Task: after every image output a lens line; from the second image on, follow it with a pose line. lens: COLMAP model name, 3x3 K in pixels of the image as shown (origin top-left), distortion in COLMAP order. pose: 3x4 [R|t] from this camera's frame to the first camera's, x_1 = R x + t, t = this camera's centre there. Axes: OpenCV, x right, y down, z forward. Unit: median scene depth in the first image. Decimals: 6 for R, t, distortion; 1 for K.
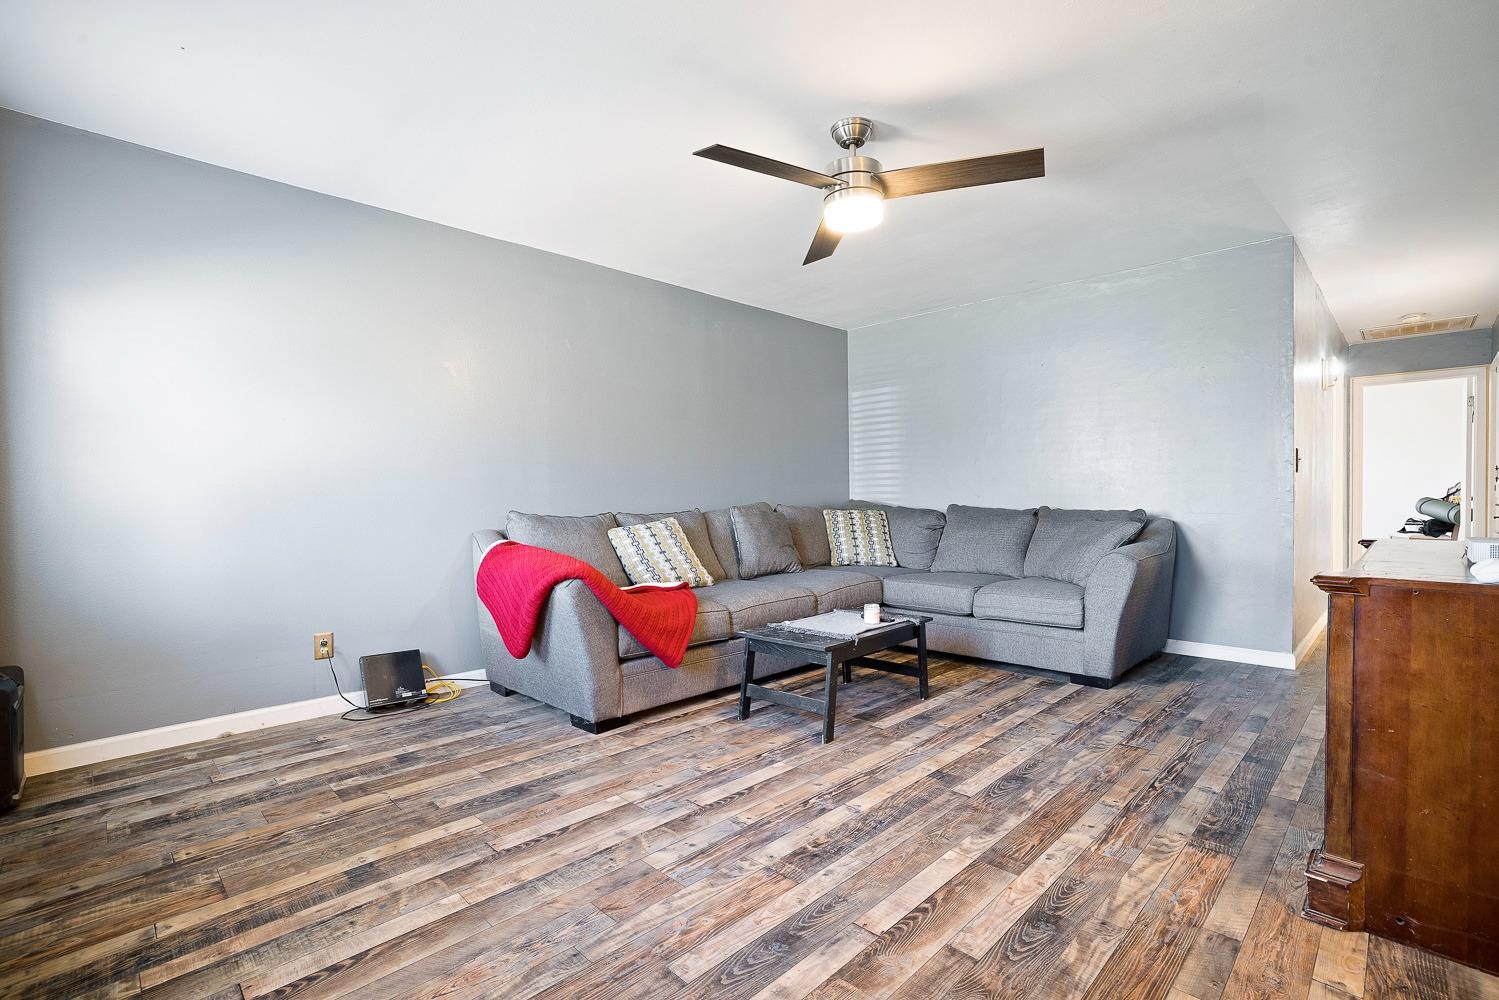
lens RADIAL K [[695.7, 0, 732.5], [0, 695.7, 530.2], [0, 0, 1]] dist [-0.041806, 0.023878]
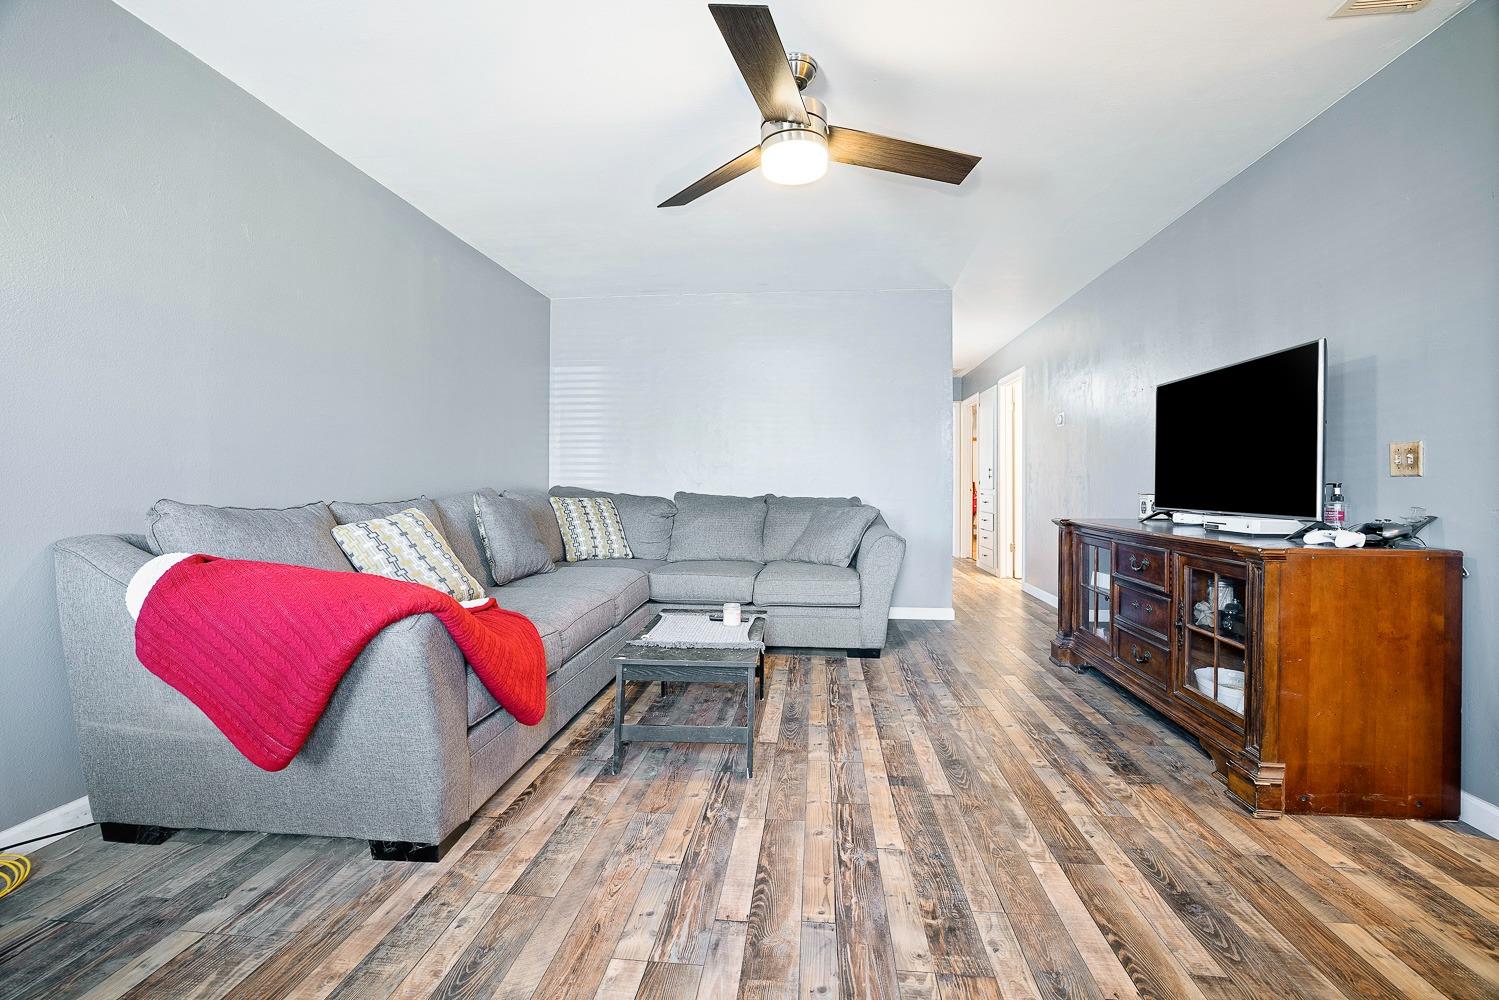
lens RADIAL K [[658.9, 0, 752.4], [0, 658.9, 491.2], [0, 0, 1]] dist [-0.044246, 0.018402]
pose [[0.760851, 0.006614, 0.648893, -0.364948], [0.018309, 0.999331, -0.031653, -0.011357], [-0.648668, 0.035964, 0.760221, 0.375927]]
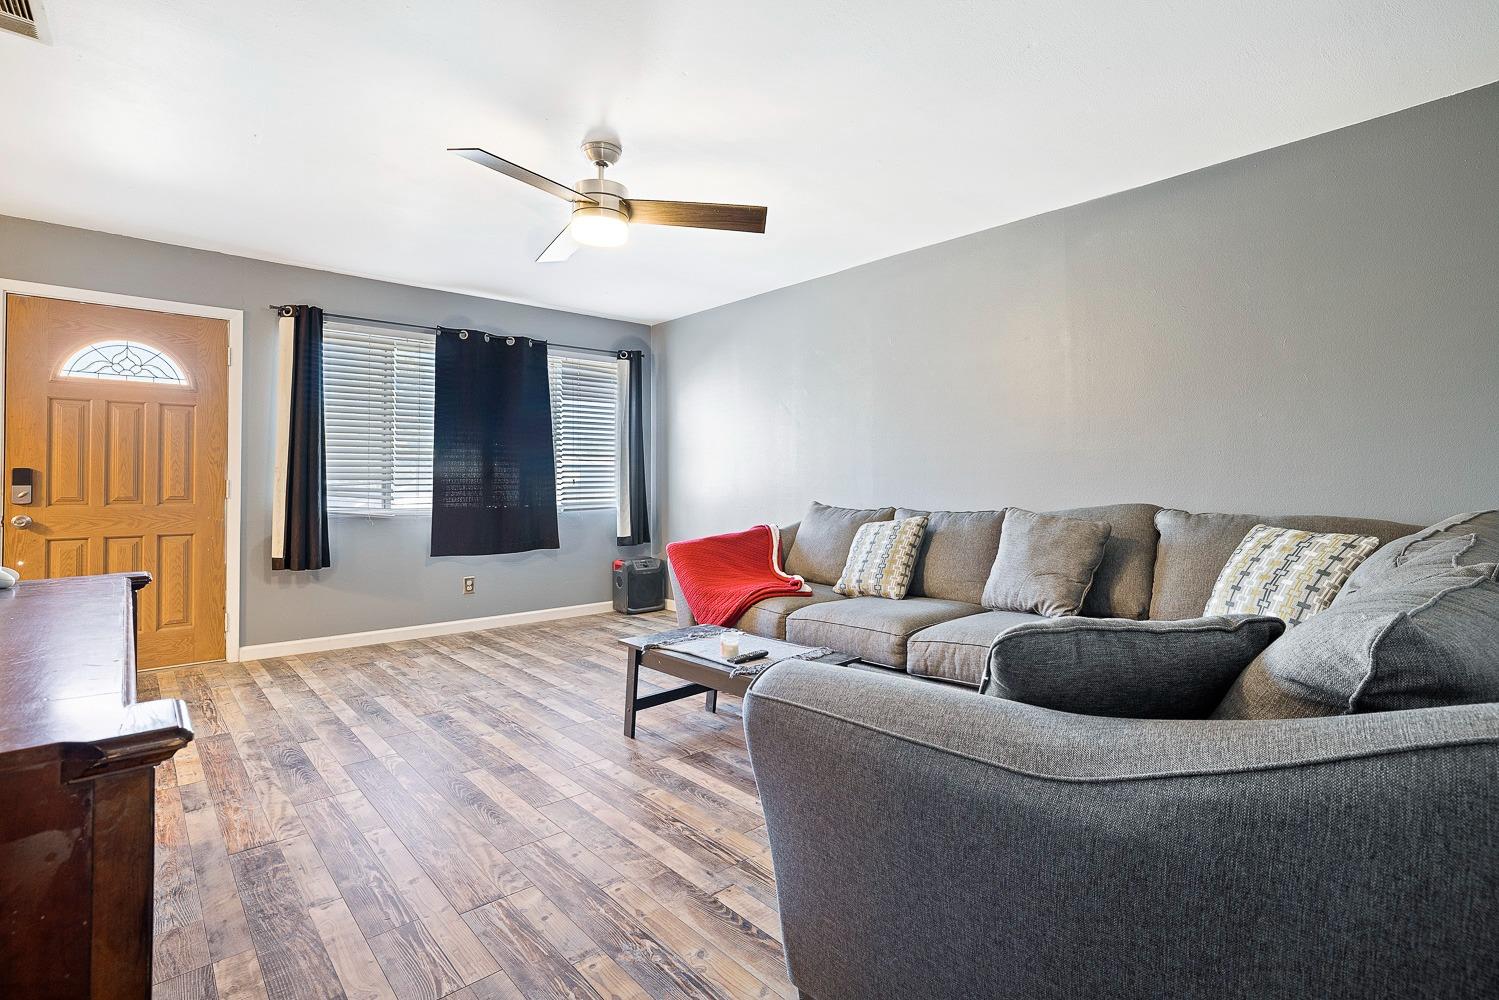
lens RADIAL K [[695.7, 0, 732.5], [0, 695.7, 530.2], [0, 0, 1]] dist [-0.041806, 0.023878]
pose [[-0.052791, 0.073980, -0.995862, 1.093056], [-0.044784, 0.996073, 0.076369, -0.078794], [0.997601, 0.048630, -0.049270, 1.156788]]
